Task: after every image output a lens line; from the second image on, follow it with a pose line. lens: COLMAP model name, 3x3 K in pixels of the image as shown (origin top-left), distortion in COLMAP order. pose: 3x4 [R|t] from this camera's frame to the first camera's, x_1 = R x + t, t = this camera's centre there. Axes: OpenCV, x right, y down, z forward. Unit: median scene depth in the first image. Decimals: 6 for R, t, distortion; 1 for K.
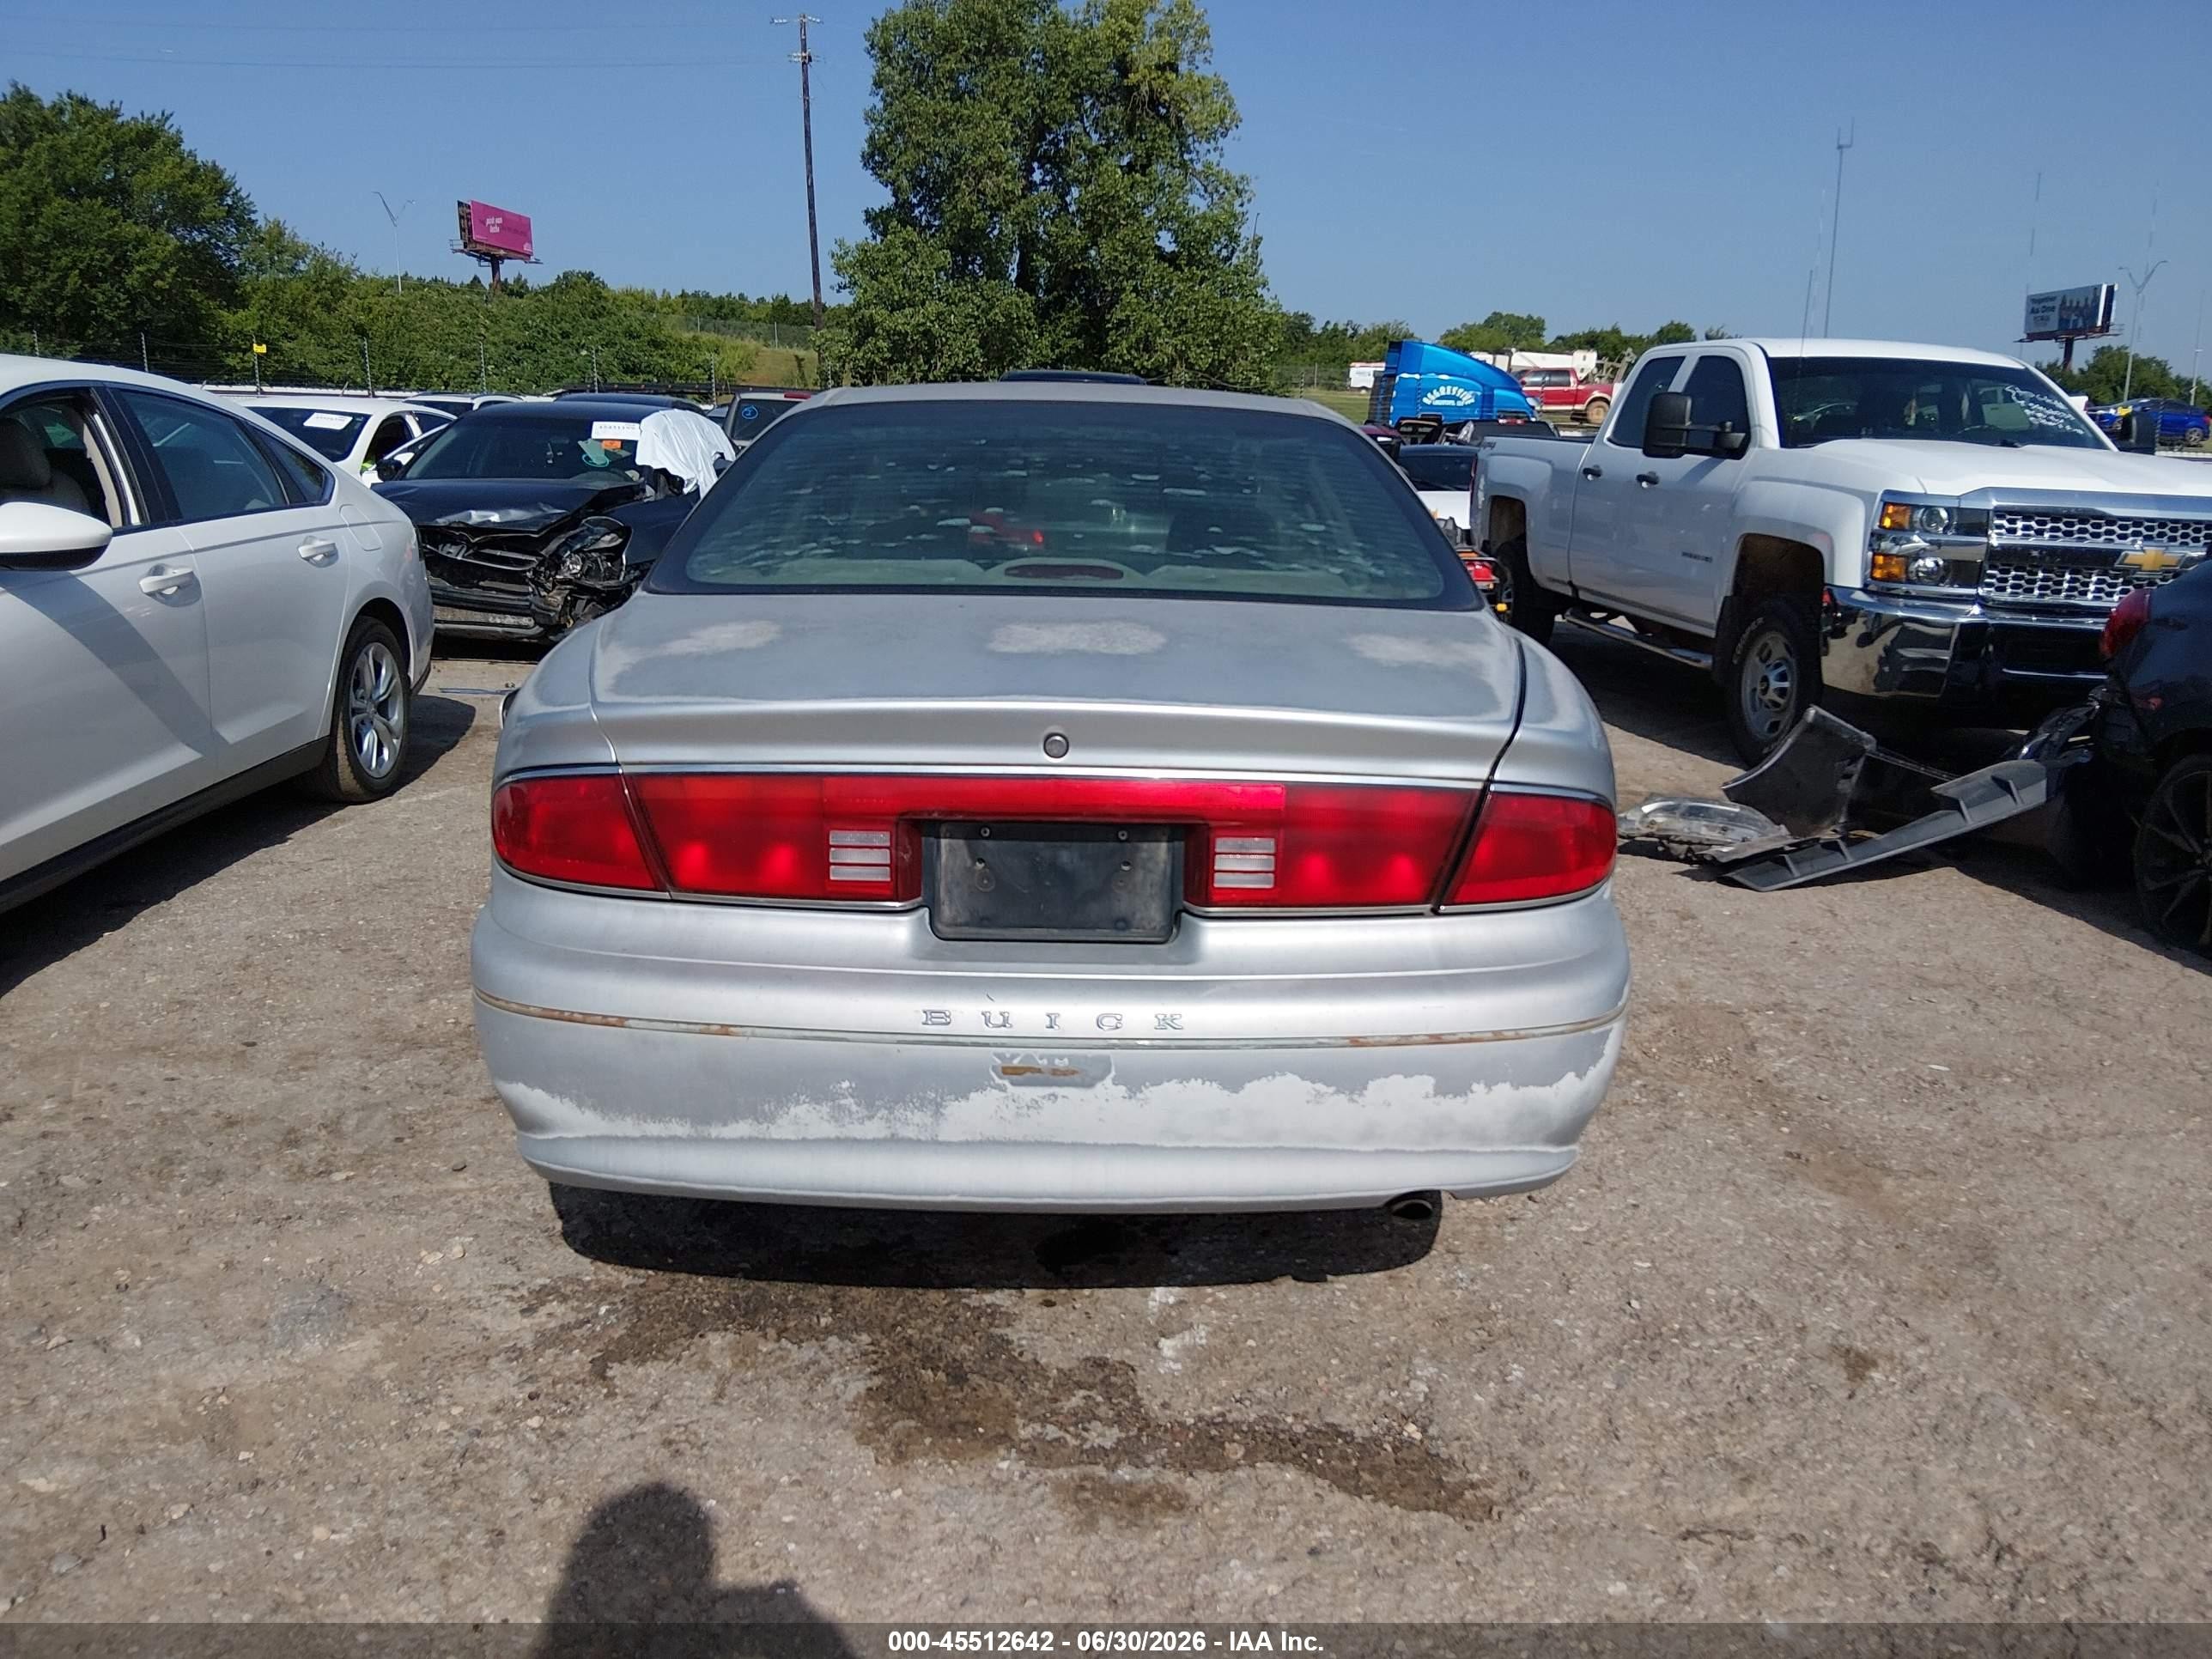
lens RADIAL K [[1569.6, 0, 1106.0], [0, 1569.6, 829.5], [0, 0, 1]] dist [0.081467, -0.081071]
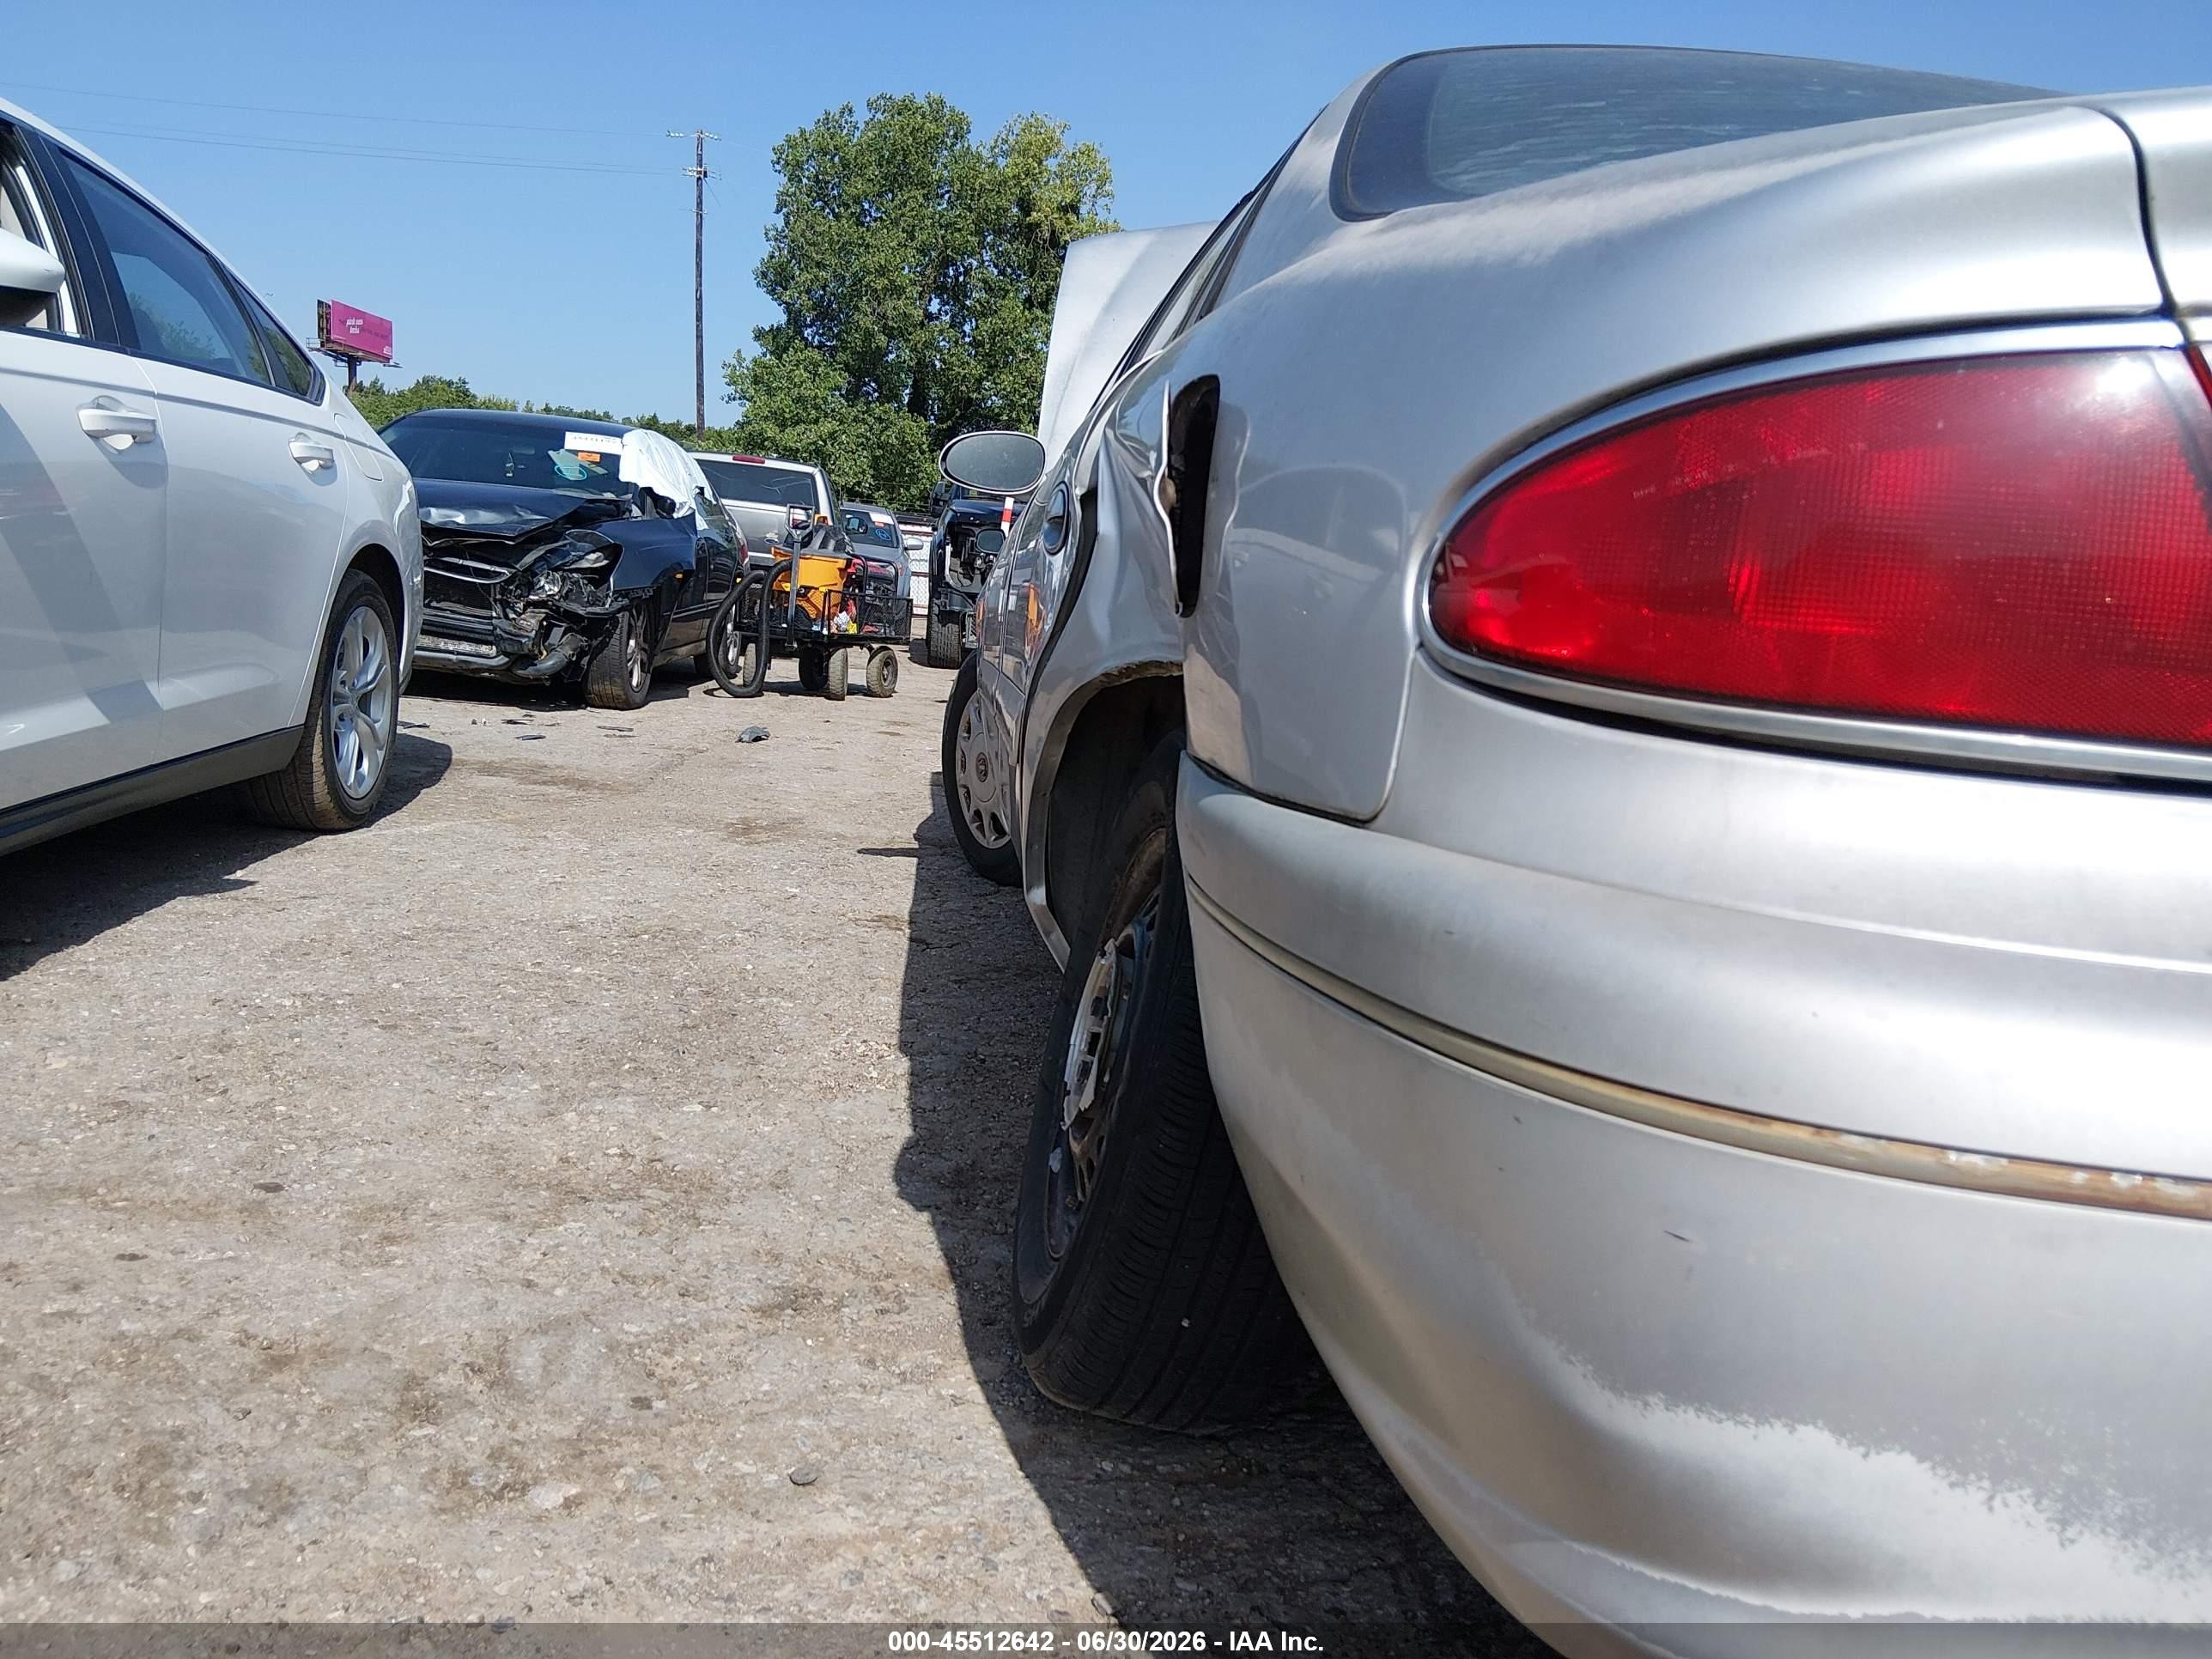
lens RADIAL K [[1599.9, 0, 1110.1], [0, 1599.9, 863.0], [0, 0, 1]] dist [0.089209, -0.106774]
pose [[0.995550, 0.041953, 0.084379, -0.118394], [-0.036346, 0.997095, -0.066930, 0.020522], [-0.086942, 0.063565, 0.994183, 0.166563]]
